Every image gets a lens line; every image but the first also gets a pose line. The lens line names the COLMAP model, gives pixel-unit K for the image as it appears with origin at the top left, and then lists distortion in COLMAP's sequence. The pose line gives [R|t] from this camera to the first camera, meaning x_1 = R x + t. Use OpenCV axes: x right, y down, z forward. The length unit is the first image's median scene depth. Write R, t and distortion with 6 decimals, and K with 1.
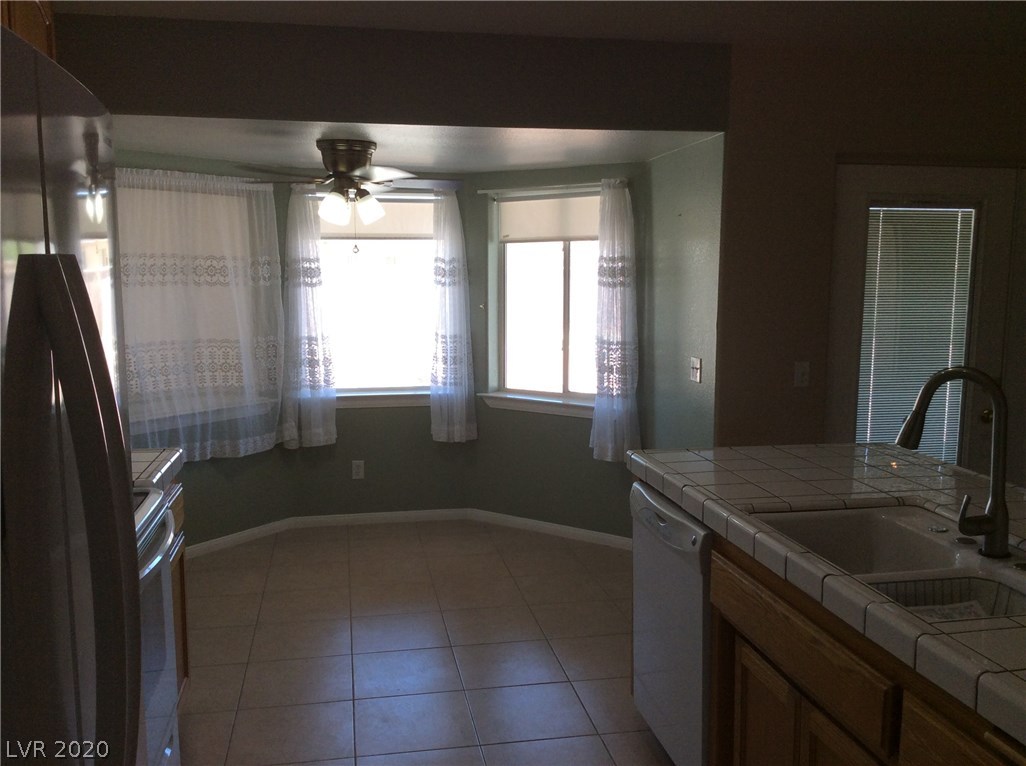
lens RADIAL K [[927.9, 0, 510.7], [0, 927.9, 377.7], [0, 0, 1]] dist [0.130188, -0.249850]
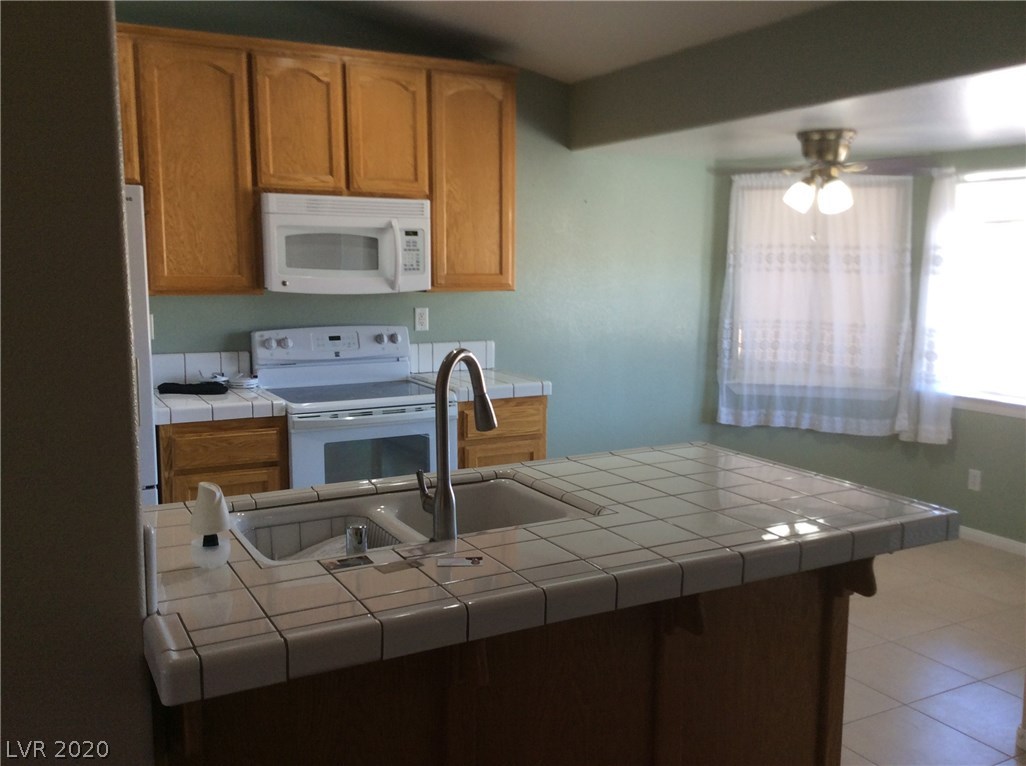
lens RADIAL K [[938.1, 0, 516.4], [0, 938.1, 391.5], [0, 0, 1]] dist [0.111232, -0.256751]
pose [[0.305675, 0.133372, -0.942749, 0.790184], [-0.116220, 0.987963, 0.102085, -0.040216], [0.945016, 0.078361, 0.317496, 0.405377]]
